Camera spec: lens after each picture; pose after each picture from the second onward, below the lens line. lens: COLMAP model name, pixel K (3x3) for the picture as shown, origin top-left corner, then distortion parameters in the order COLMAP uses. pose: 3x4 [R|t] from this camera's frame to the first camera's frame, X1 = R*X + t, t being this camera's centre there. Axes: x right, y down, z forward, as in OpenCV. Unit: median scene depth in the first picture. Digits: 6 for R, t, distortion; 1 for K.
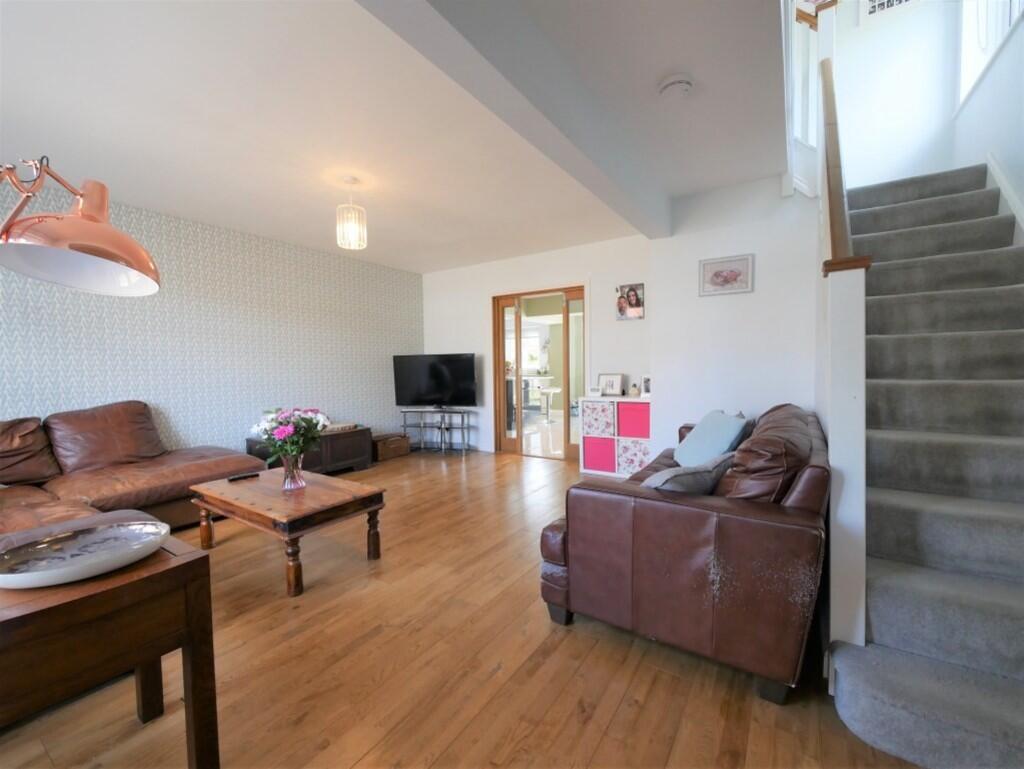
lens RADIAL K [[438.0, 0, 512.0], [0, 438.0, 384.5], [0, 0, 1]] dist [-0.007737, 0.000517]
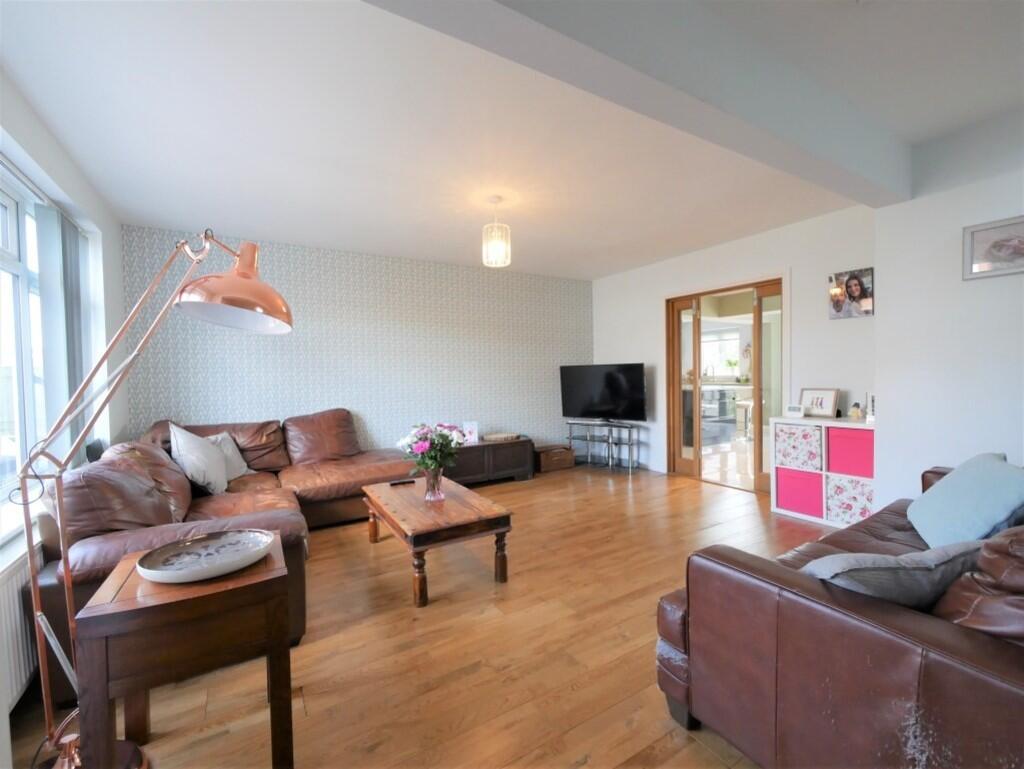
lens RADIAL K [[438.0, 0, 512.0], [0, 438.0, 384.5], [0, 0, 1]] dist [-0.007737, 0.000517]
pose [[0.899969, 0.009552, -0.435849, 0.119254], [-0.012343, 0.999917, -0.003574, -0.037070], [0.435779, 0.008596, 0.900013, 0.114043]]
